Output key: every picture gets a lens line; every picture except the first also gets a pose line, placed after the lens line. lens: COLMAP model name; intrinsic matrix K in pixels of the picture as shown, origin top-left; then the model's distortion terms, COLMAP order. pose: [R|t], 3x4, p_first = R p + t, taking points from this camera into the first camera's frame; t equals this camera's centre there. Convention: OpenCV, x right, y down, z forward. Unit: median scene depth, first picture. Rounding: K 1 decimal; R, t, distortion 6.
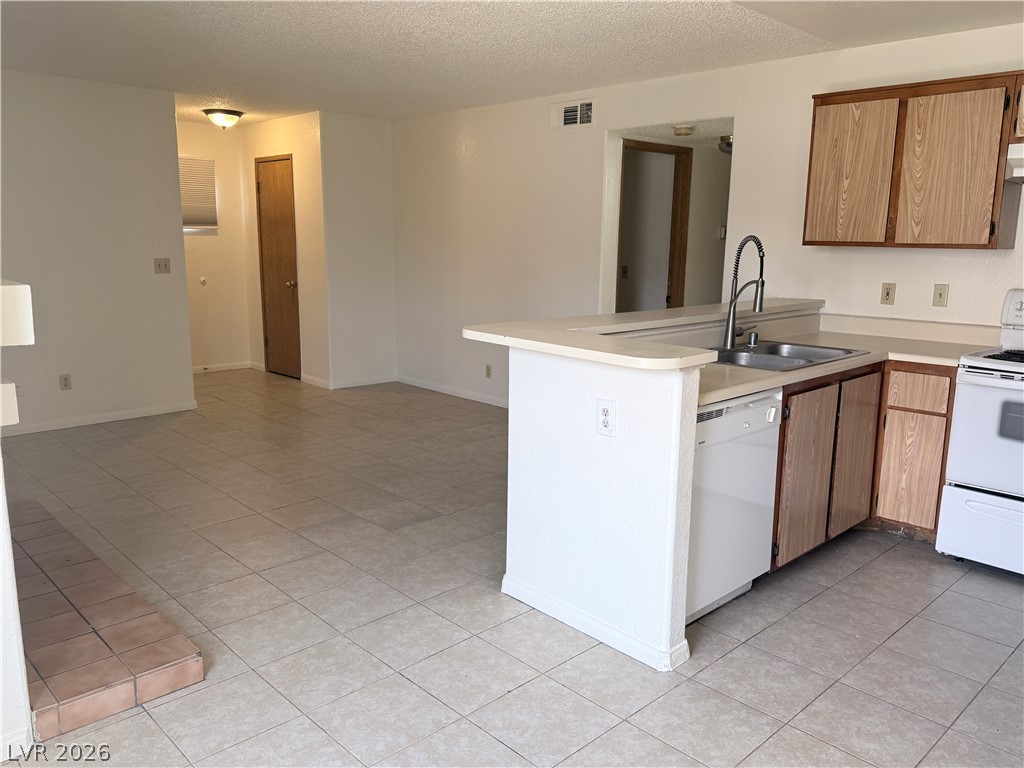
lens RADIAL K [[786.0, 0, 526.9], [0, 786.0, 375.9], [0, 0, 1]] dist [0.036463, -0.049307]
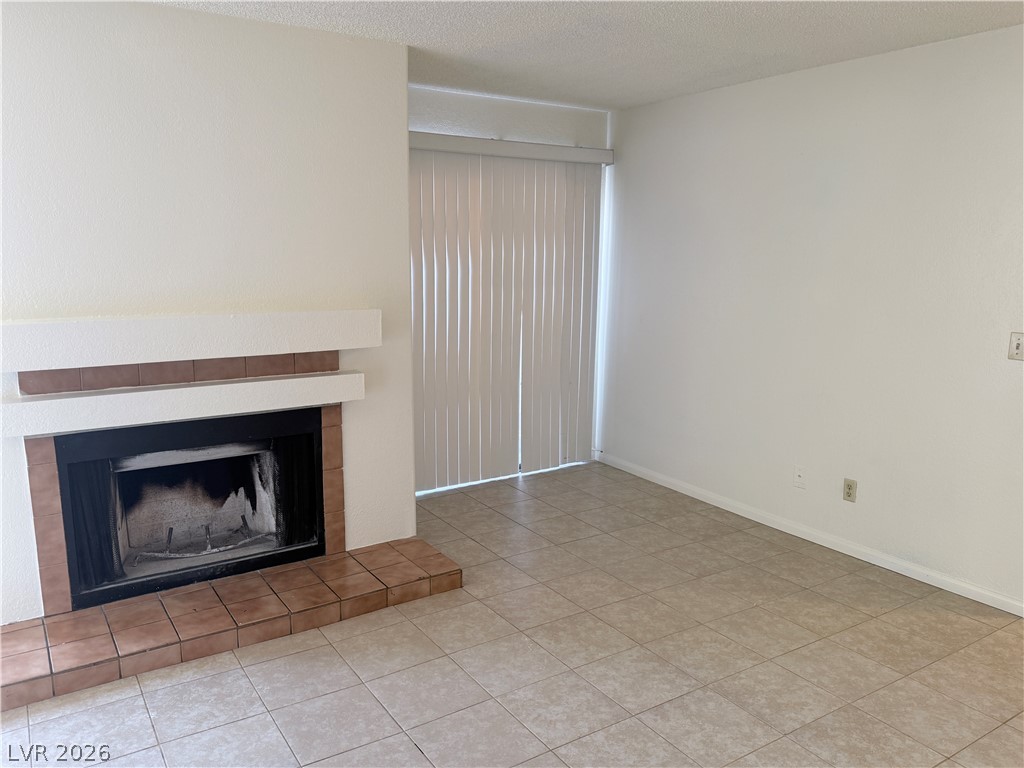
lens RADIAL K [[786.0, 0, 518.0], [0, 786.0, 401.1], [0, 0, 1]] dist [0.036463, -0.049307]
pose [[-0.188475, 0.178389, -0.965740, 0.285379], [-0.189386, 0.958304, 0.213976, -0.319058], [0.963644, 0.223227, -0.146832, 1.538470]]
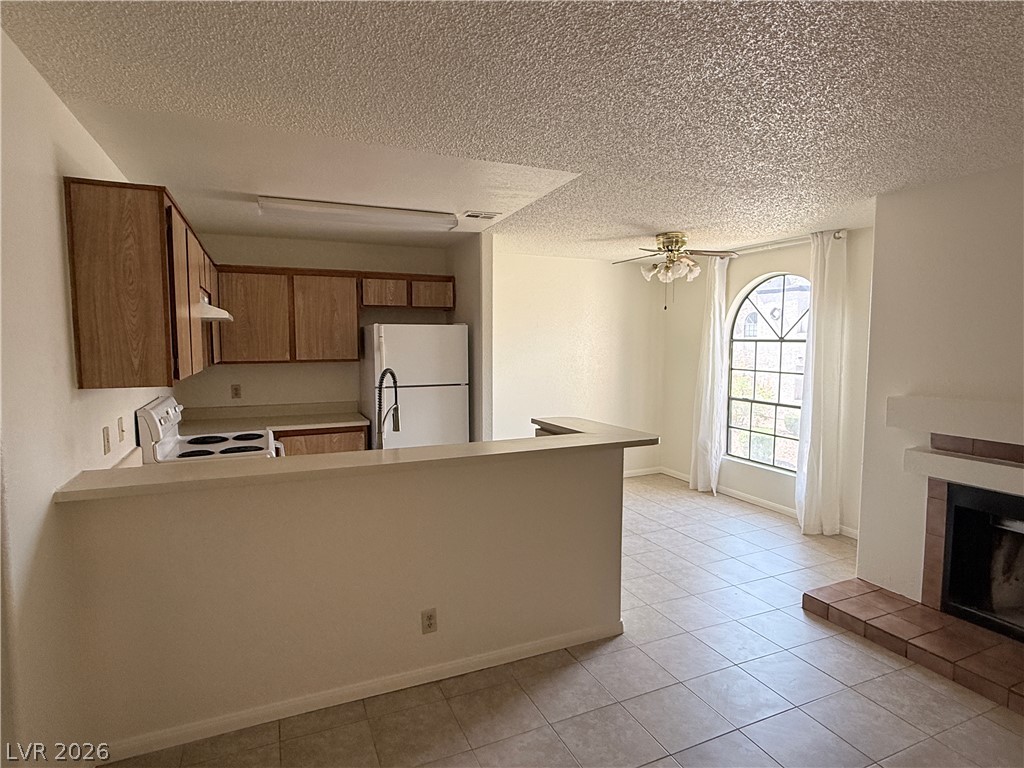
lens RADIAL K [[555.2, 0, 512.6], [0, 555.2, 386.5], [0, 0, 1]] dist [-0.000759, 0.001004]
pose [[-0.934945, -0.043588, 0.352104, -0.183058], [0.049778, 0.966493, 0.251821, -0.405740], [-0.351282, 0.252966, -0.901448, 1.963362]]
